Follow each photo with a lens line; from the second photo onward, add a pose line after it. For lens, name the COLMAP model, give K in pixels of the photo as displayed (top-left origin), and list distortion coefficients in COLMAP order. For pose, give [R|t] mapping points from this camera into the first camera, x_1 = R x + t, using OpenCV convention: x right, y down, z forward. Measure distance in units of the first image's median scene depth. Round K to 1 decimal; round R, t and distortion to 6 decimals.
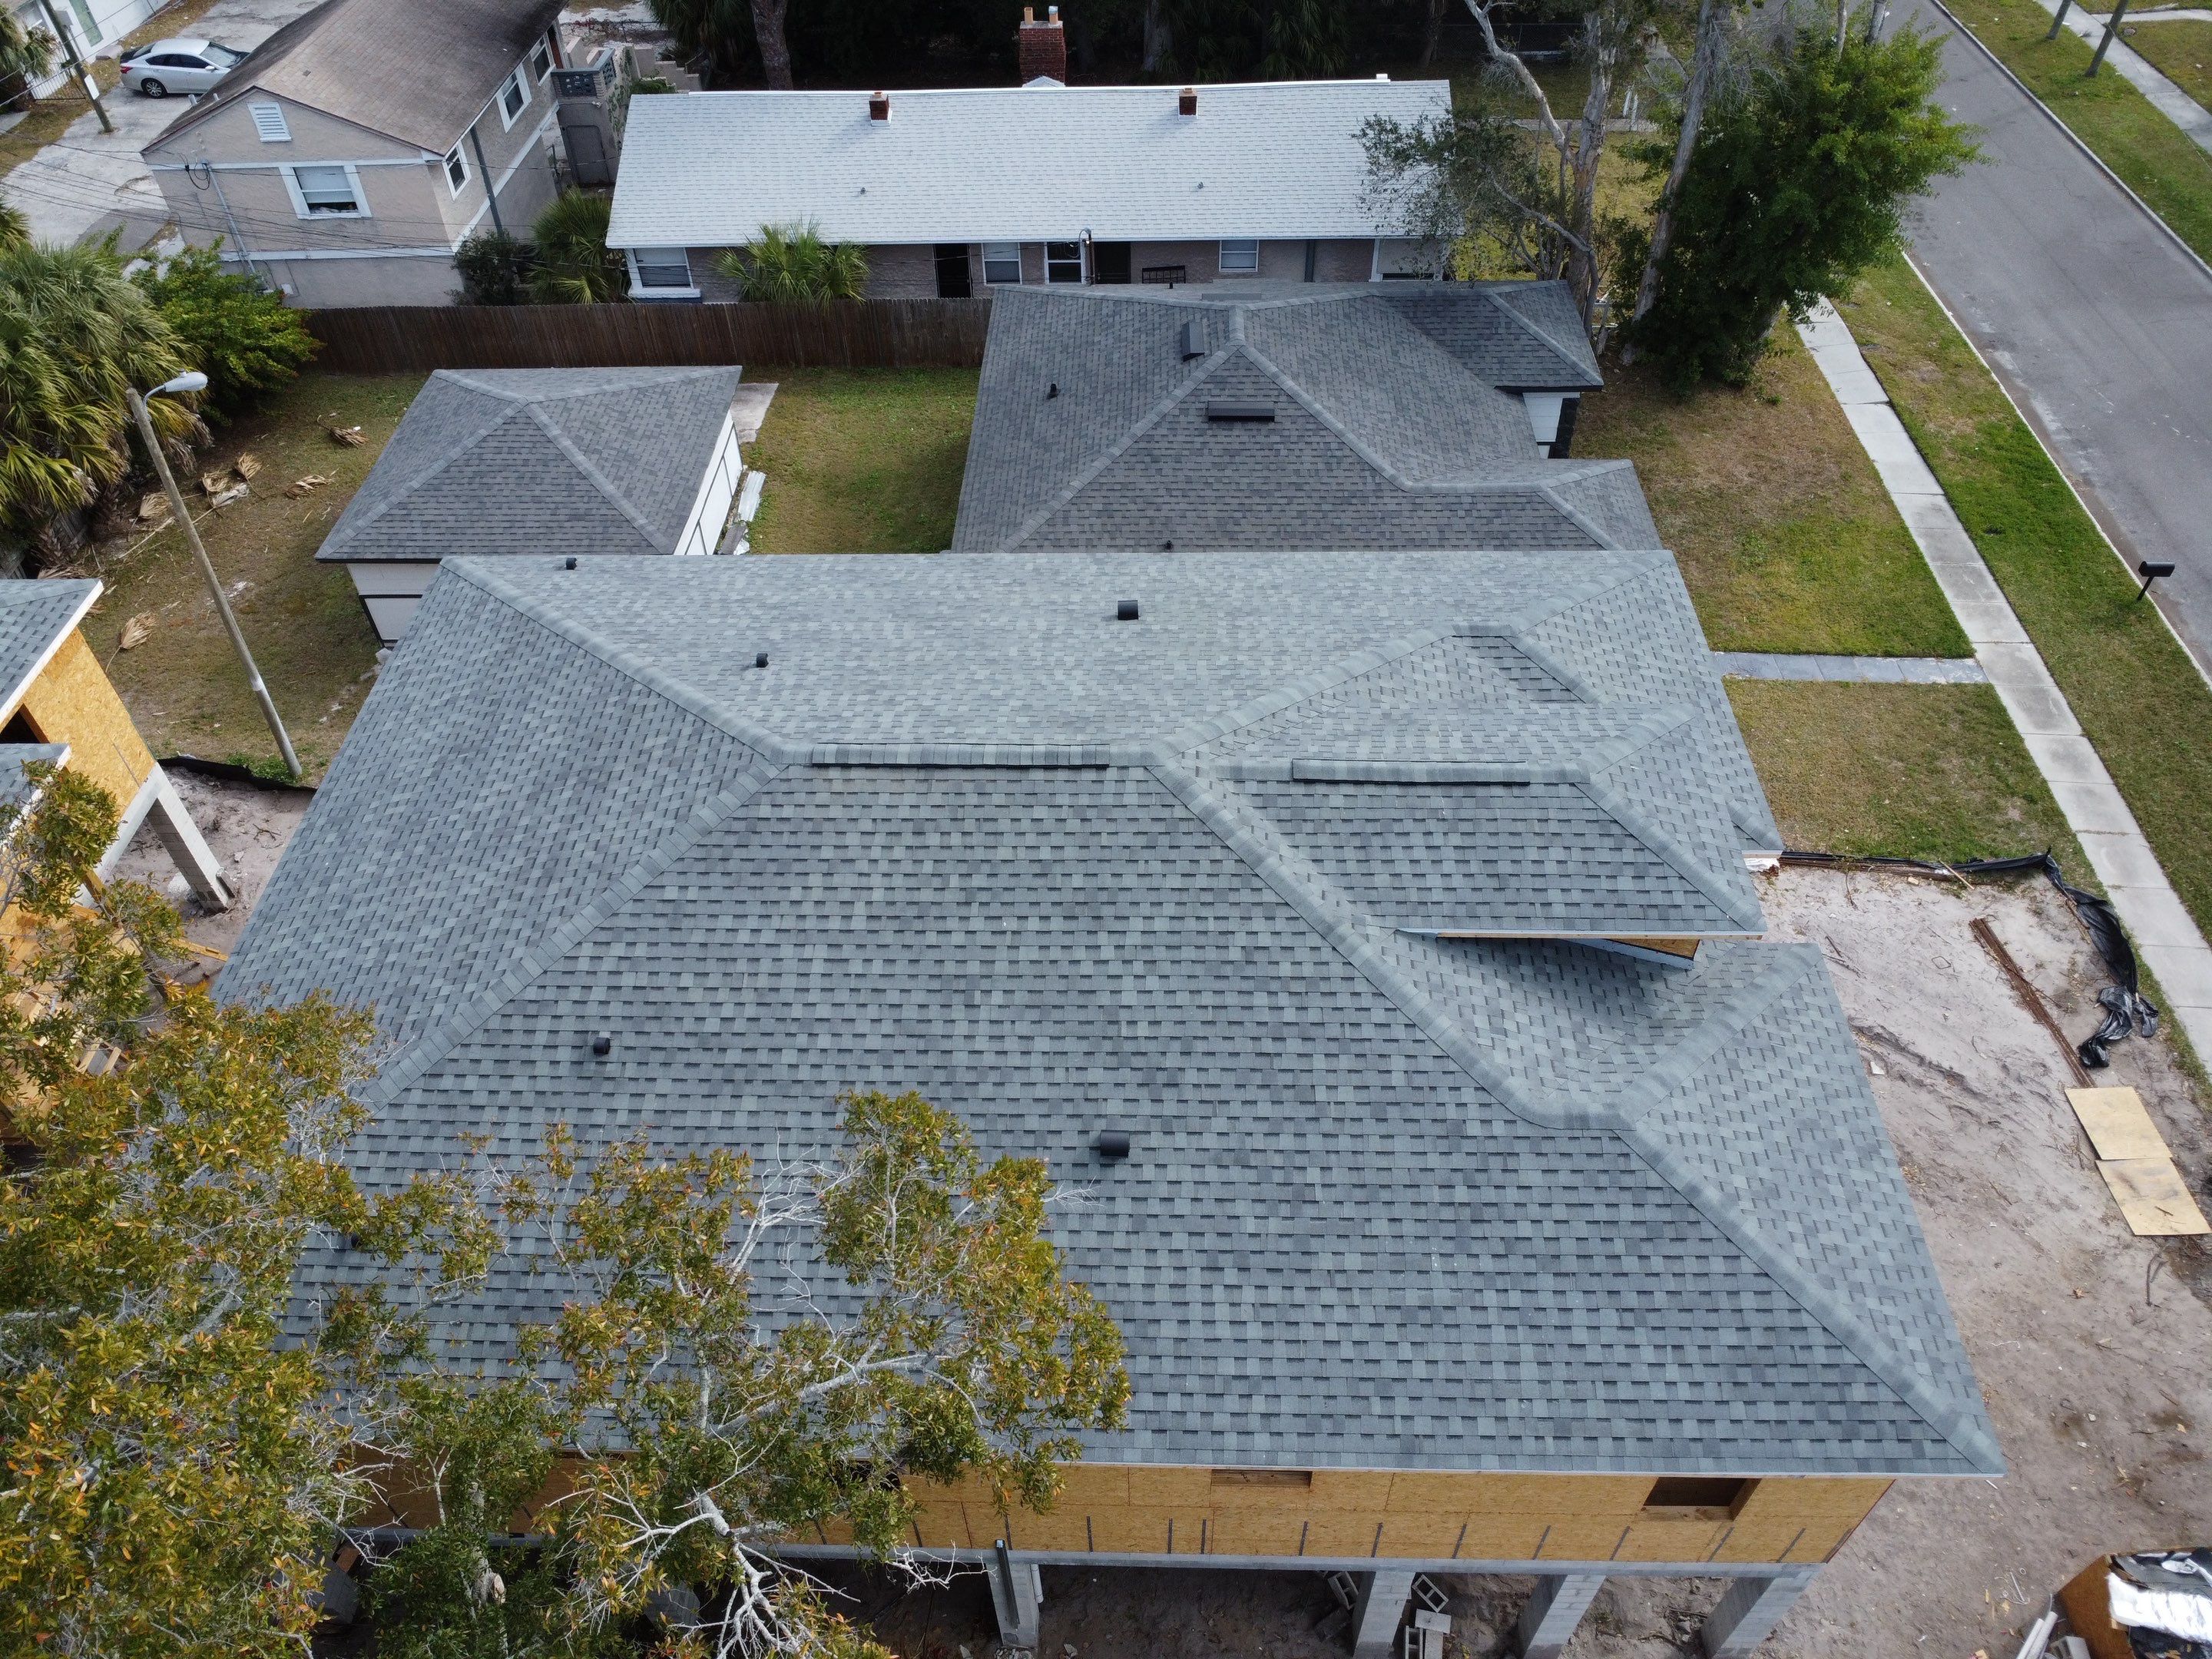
lens RADIAL K [[1601.9, 0, 1096.2], [0, 1601.9, 820.3], [0, 0, 1]] dist [-0.024321, -0.013813]
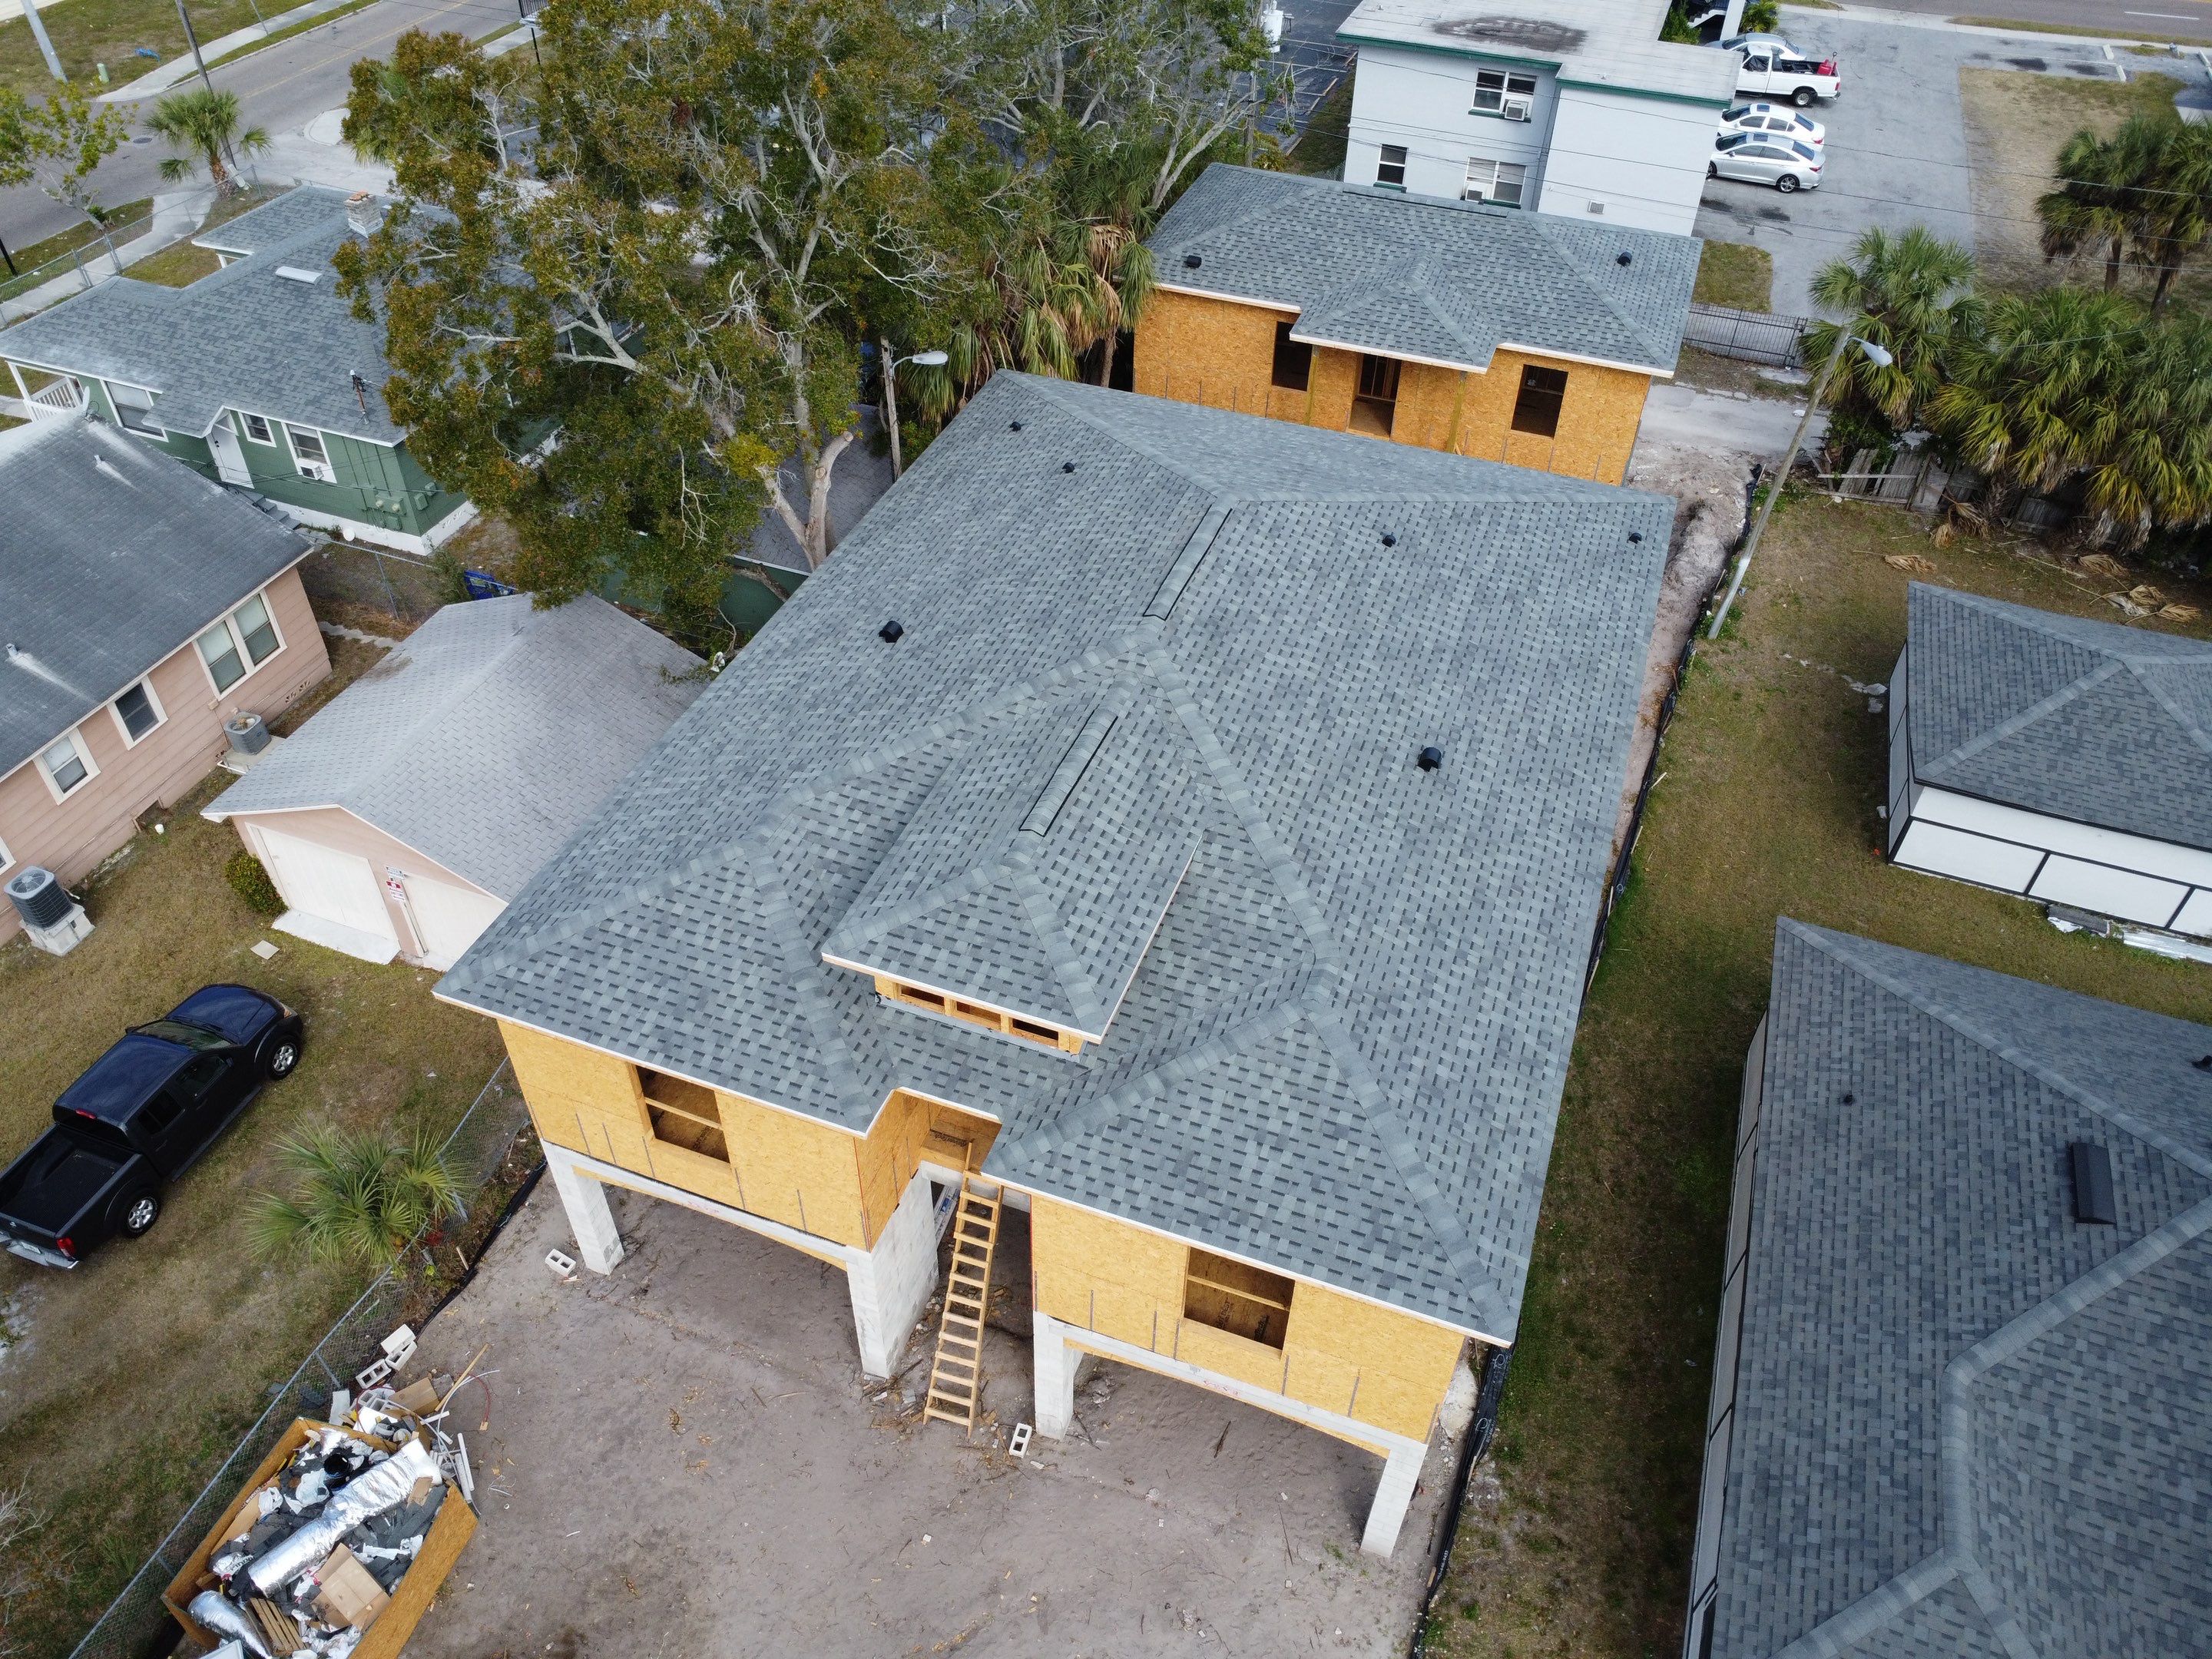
lens RADIAL K [[1601.9, 0, 1094.8], [0, 1601.9, 821.8], [0, 0, 1]] dist [-0.024321, -0.013813]
pose [[-0.317910, 0.654442, -0.686031, 0.694746], [-0.678851, 0.348010, 0.646568, -0.536694], [0.661887, 0.671264, 0.333632, 0.440277]]
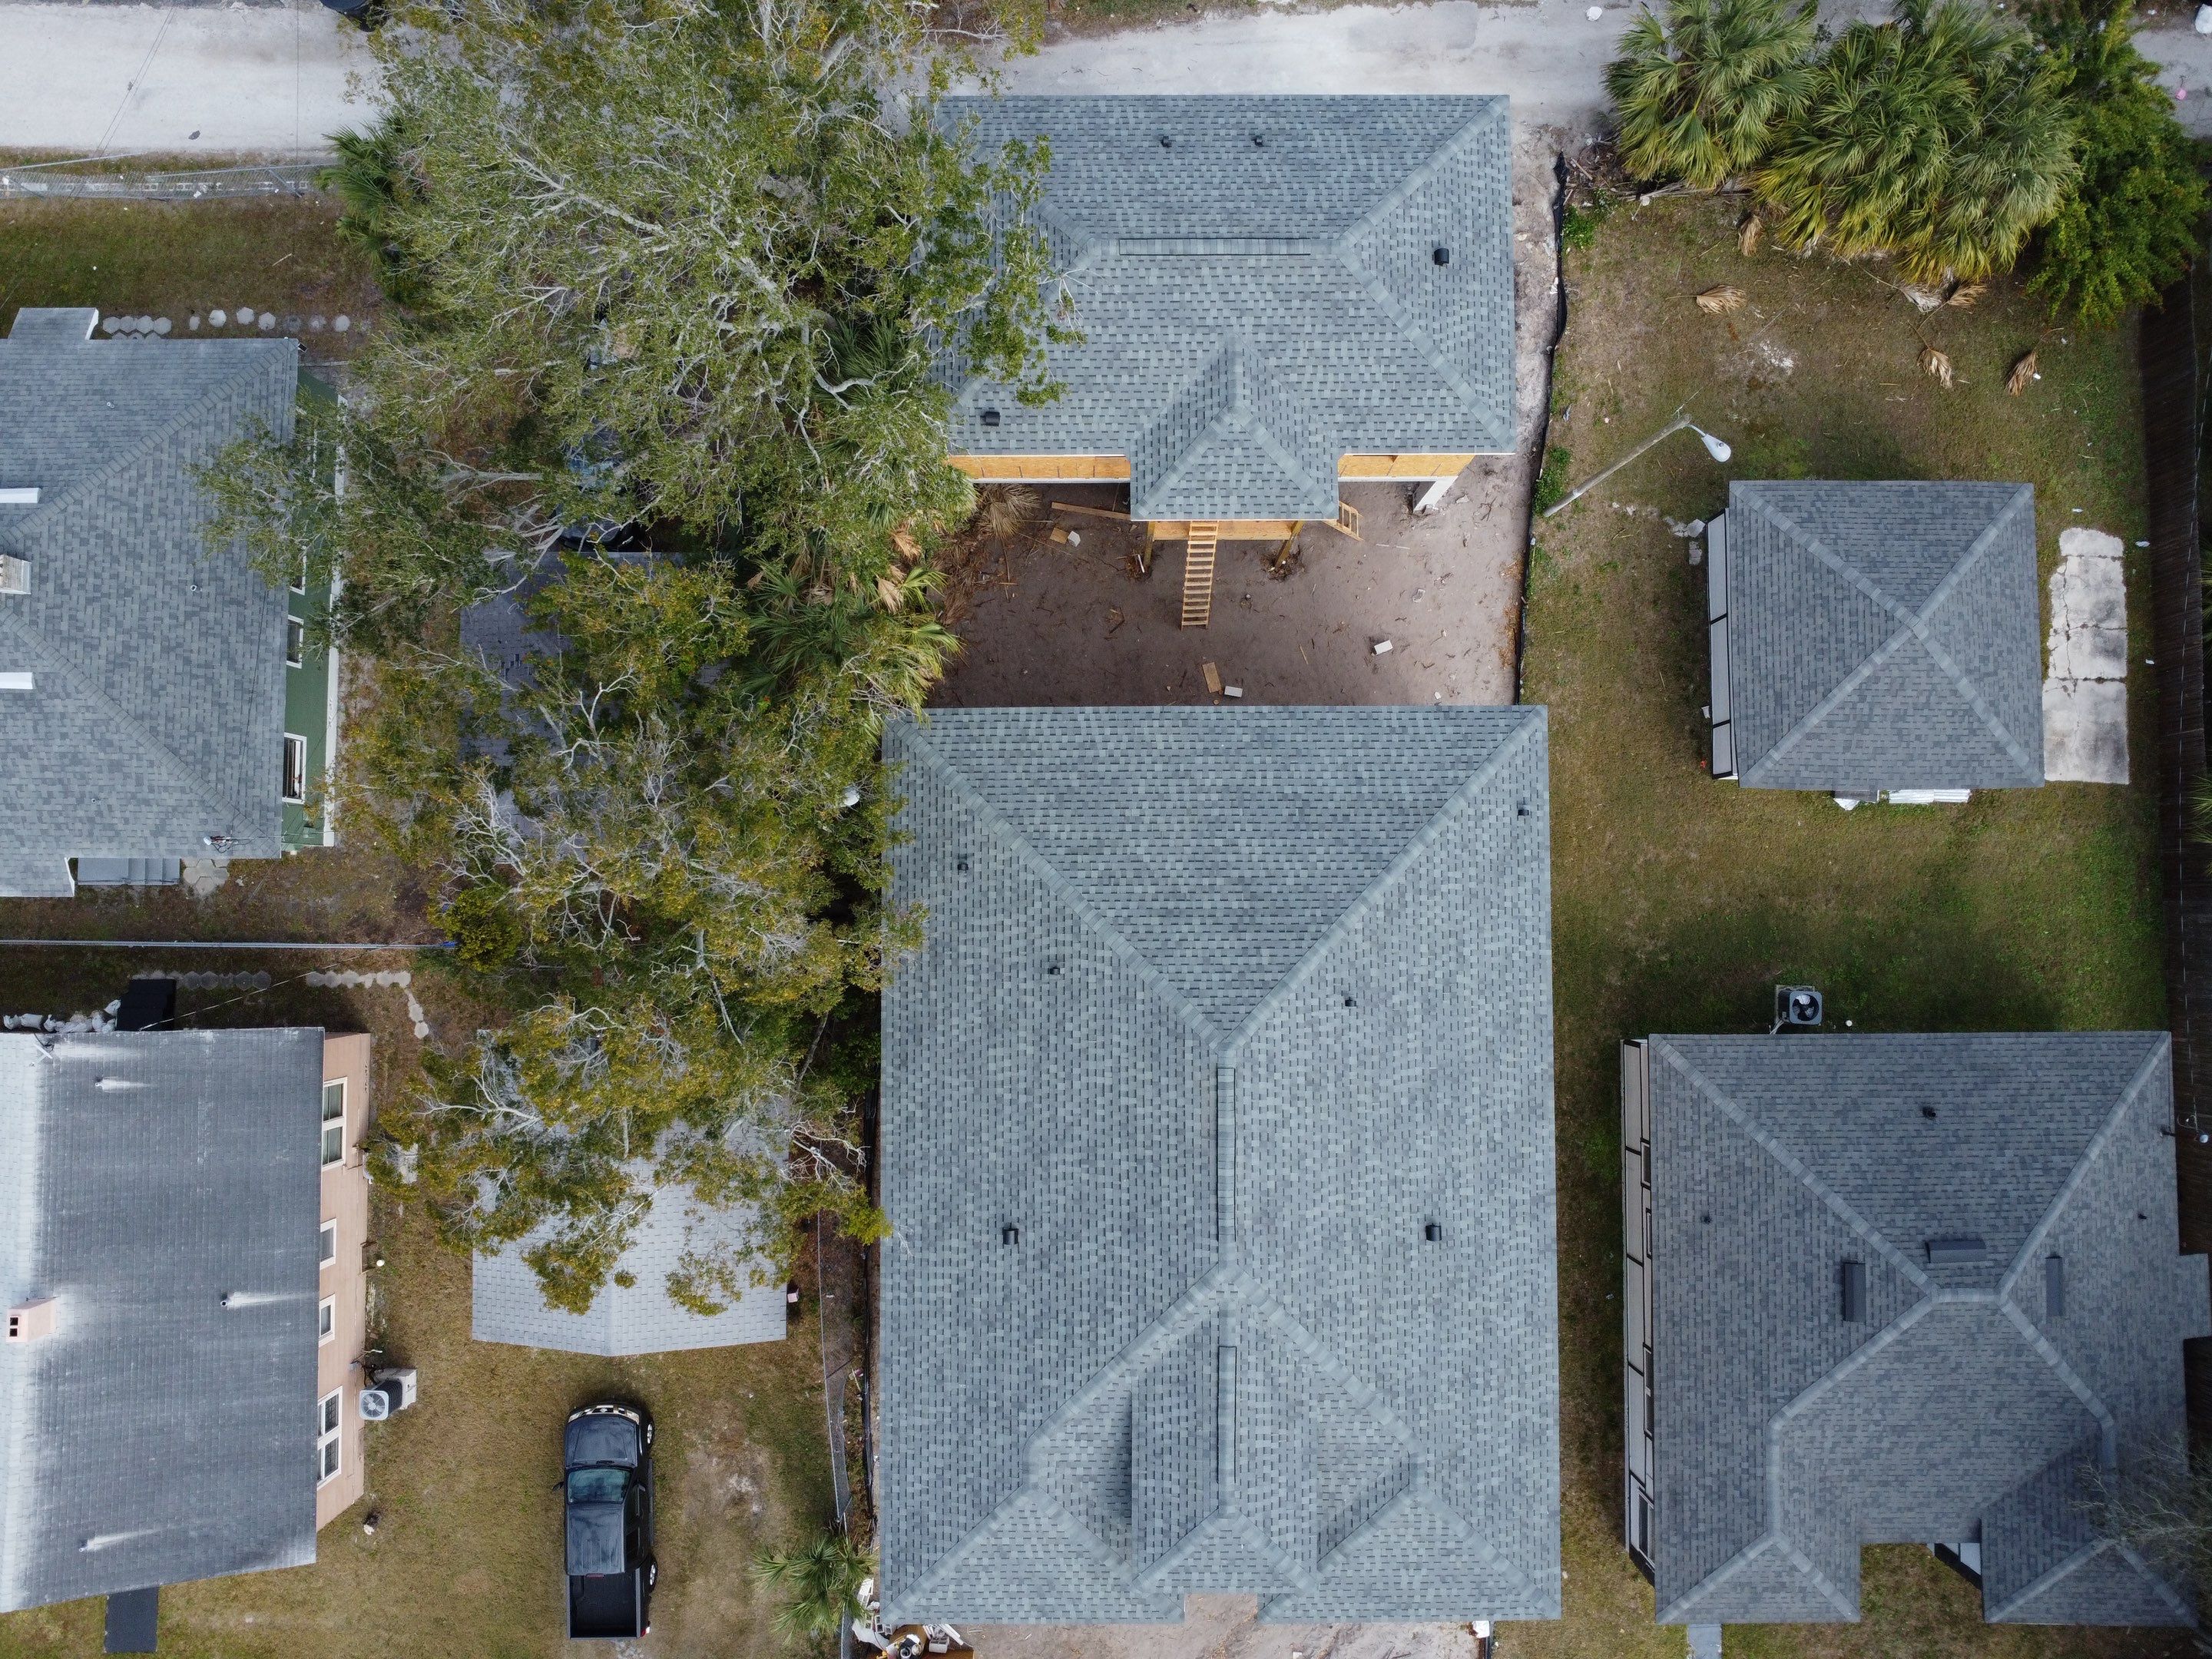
lens RADIAL K [[1601.9, 0, 1096.0], [0, 1601.9, 822.9], [0, 0, 1]] dist [-0.024321, -0.013813]
pose [[0.037373, 0.999041, -0.022832, -0.278375], [-0.709282, 0.042614, 0.703635, -0.797642], [0.703933, -0.010102, 0.710194, -0.216086]]
